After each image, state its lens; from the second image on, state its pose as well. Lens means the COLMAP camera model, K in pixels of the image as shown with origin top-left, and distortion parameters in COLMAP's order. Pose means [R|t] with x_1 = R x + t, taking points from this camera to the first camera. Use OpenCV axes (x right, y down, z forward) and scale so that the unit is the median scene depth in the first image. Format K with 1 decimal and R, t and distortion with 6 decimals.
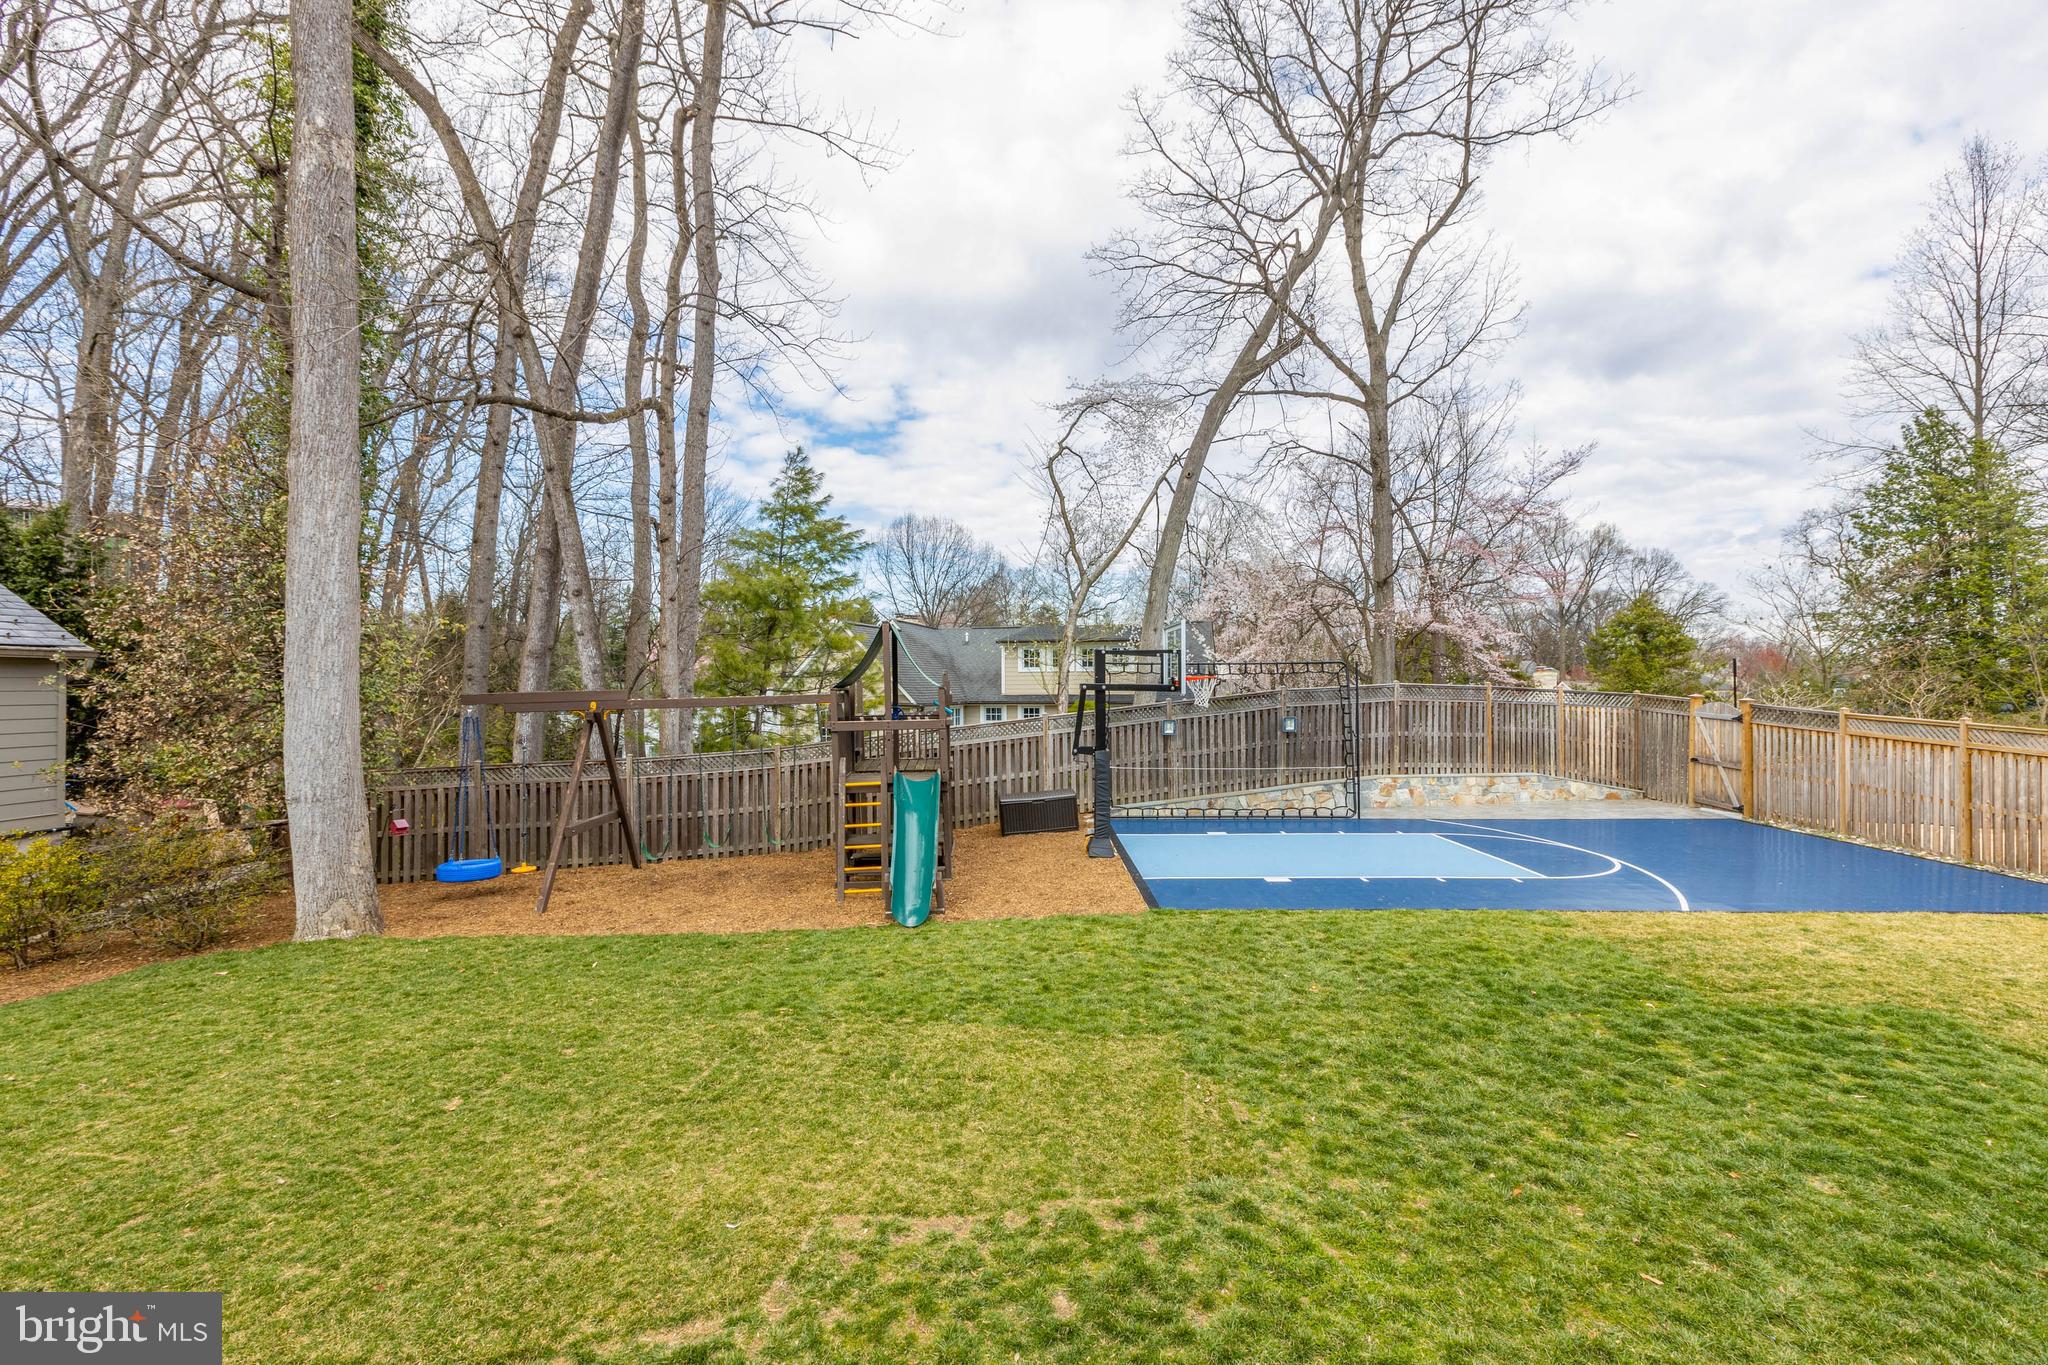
lens RADIAL K [[903.0, 0, 1026.2], [0, 903.0, 678.8], [0, 0, 1]] dist [0.001654, -0.001868]
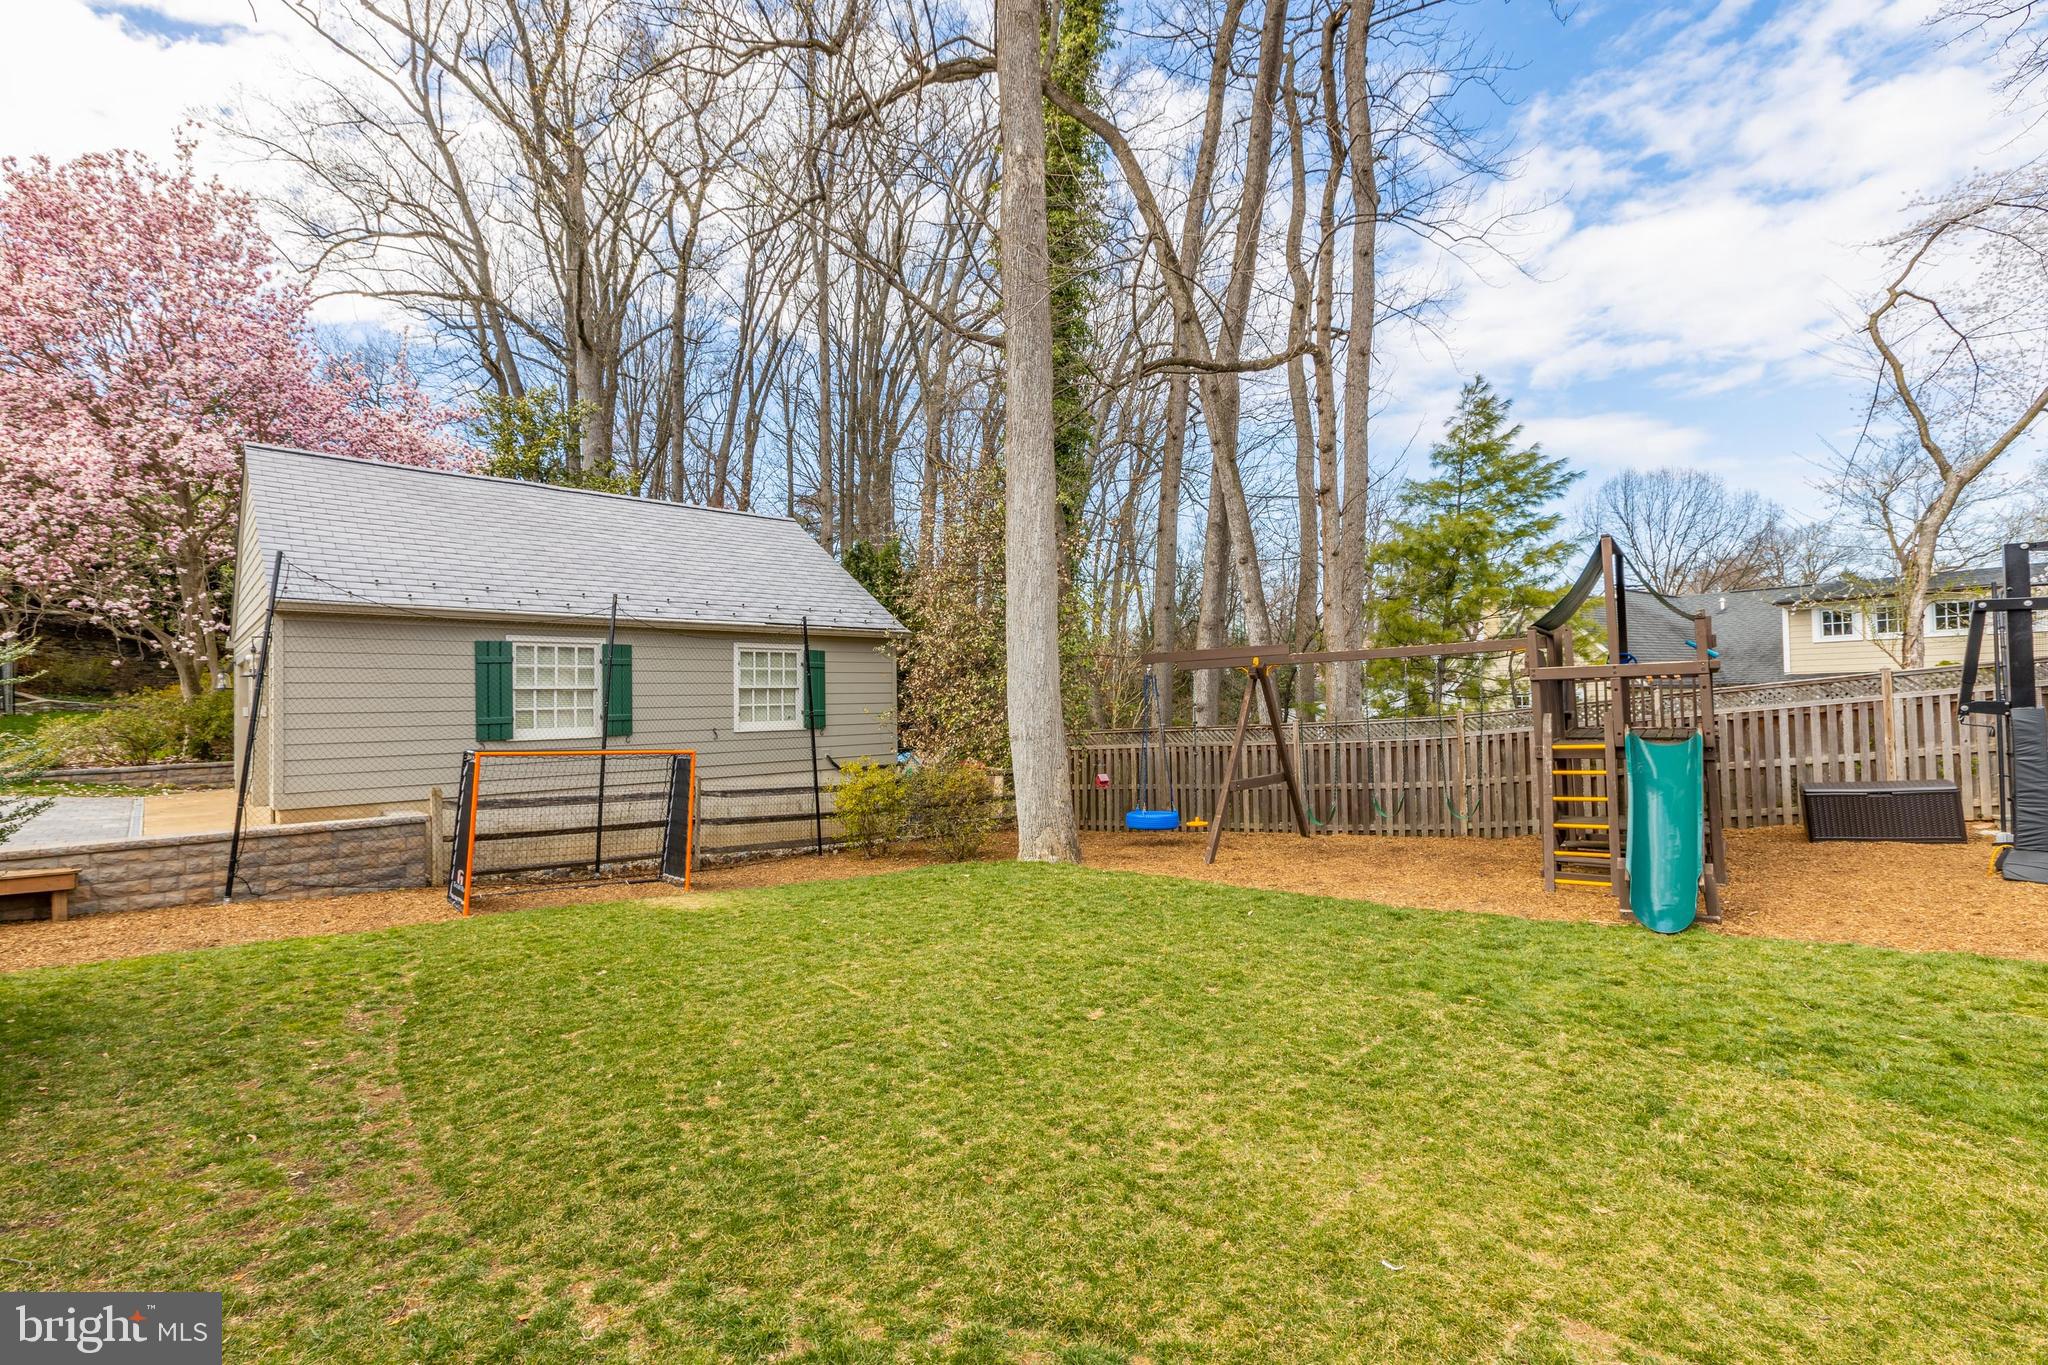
lens RADIAL K [[903.0, 0, 1030.7], [0, 903.0, 676.9], [0, 0, 1]] dist [0.001654, -0.001868]
pose [[0.754916, -0.025692, -0.655318, -0.017950], [0.020038, 0.999669, -0.016109, 0.041017], [0.655515, -0.000970, 0.755181, 0.075351]]
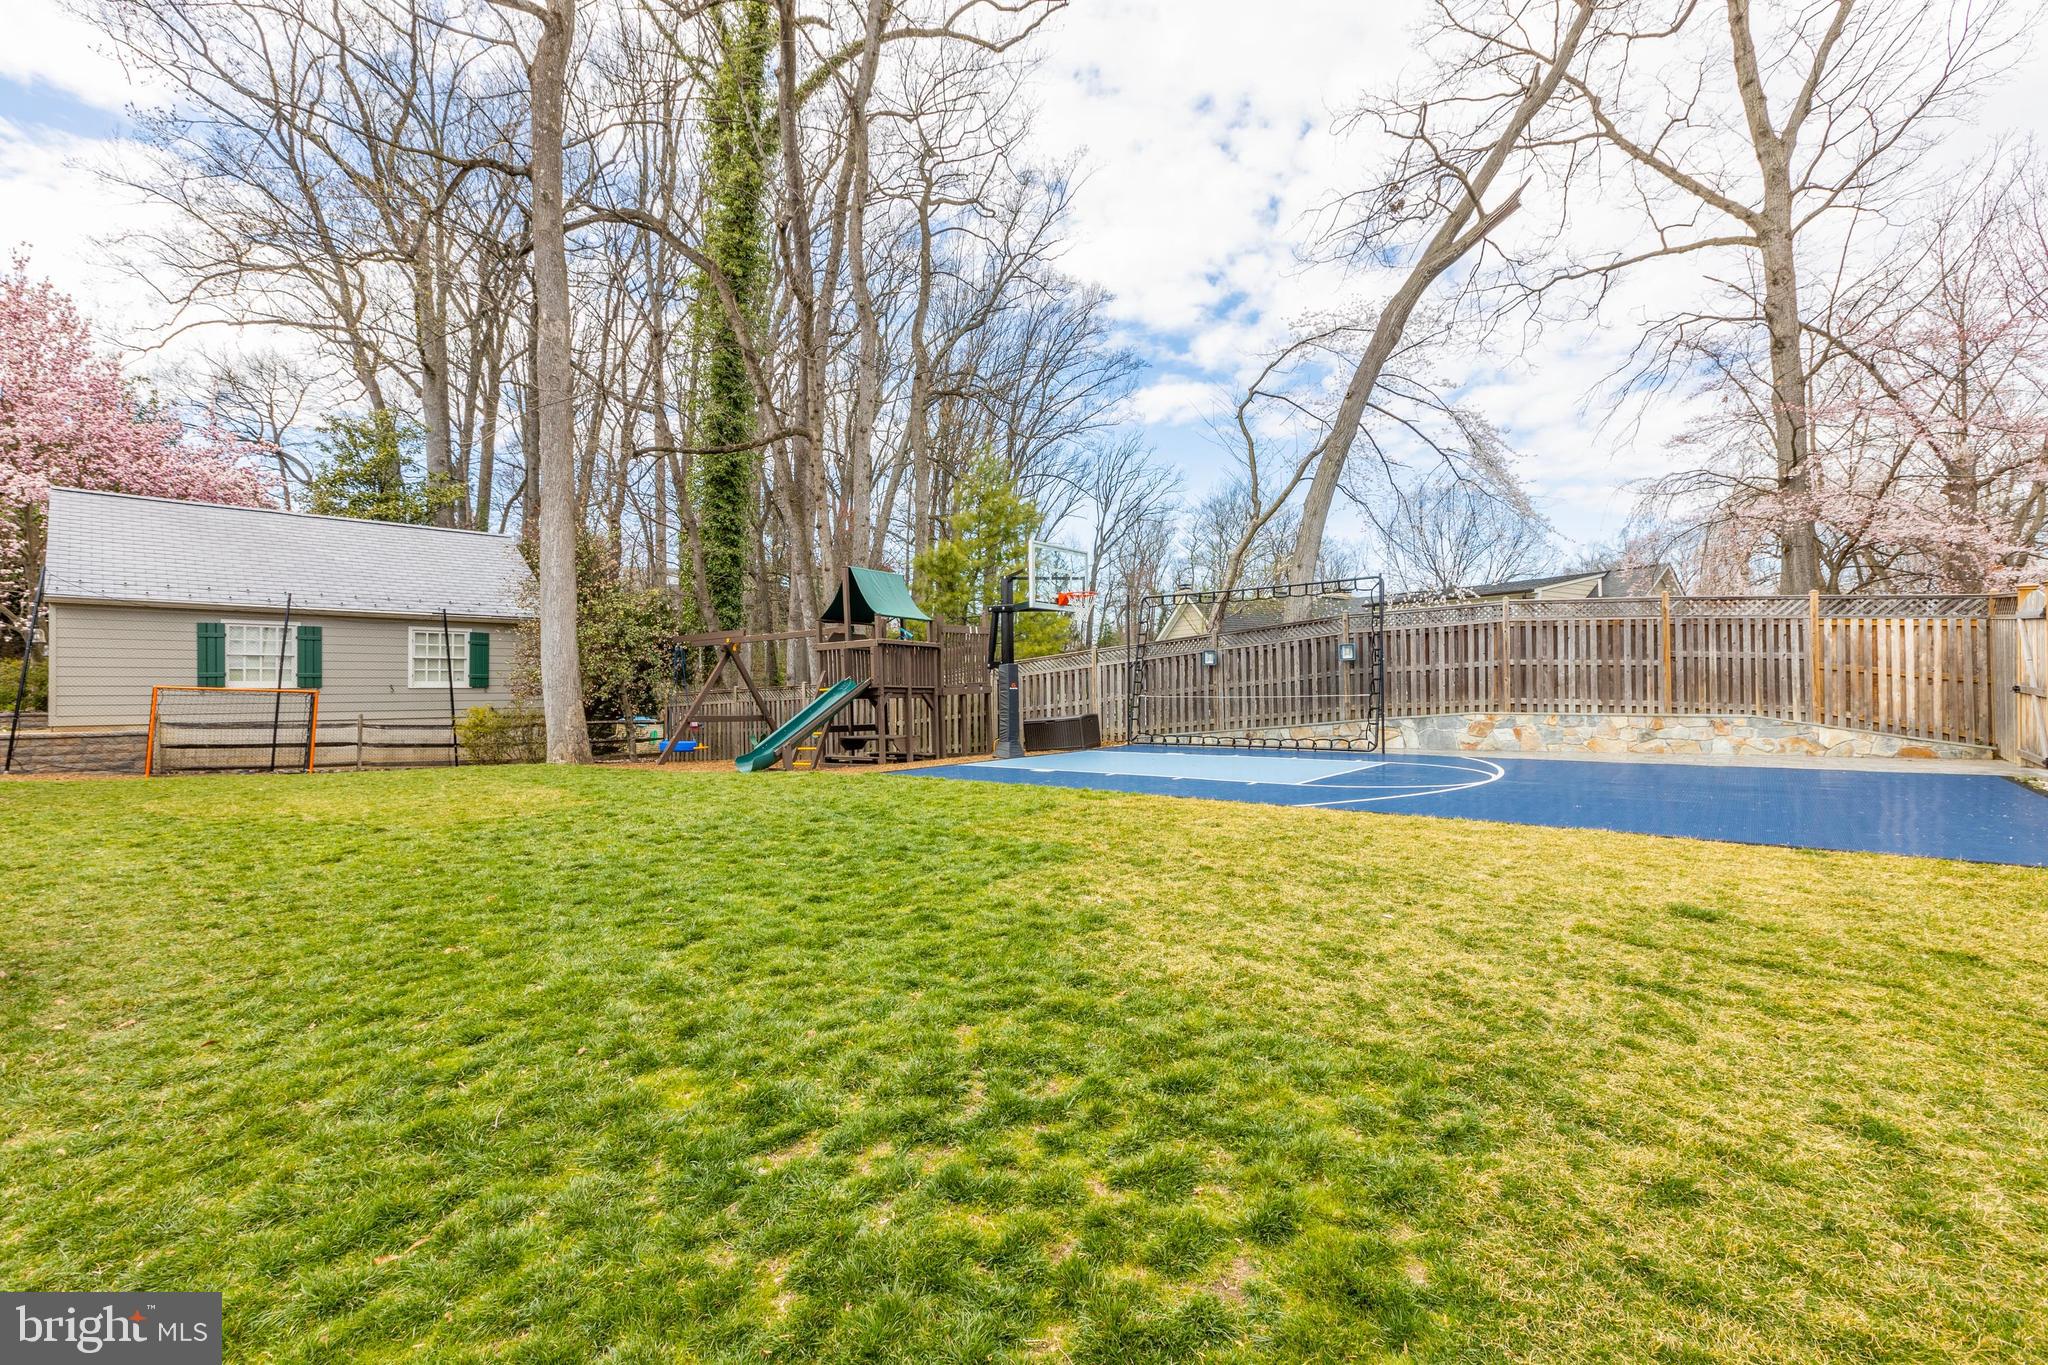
lens RADIAL K [[903.0, 0, 1032.7], [0, 903.0, 678.6], [0, 0, 1]] dist [0.001654, -0.001868]
pose [[0.780846, -0.014971, -0.624544, 0.608818], [0.013749, 0.999882, -0.006779, 0.078356], [0.624572, -0.003293, 0.780960, 0.102575]]
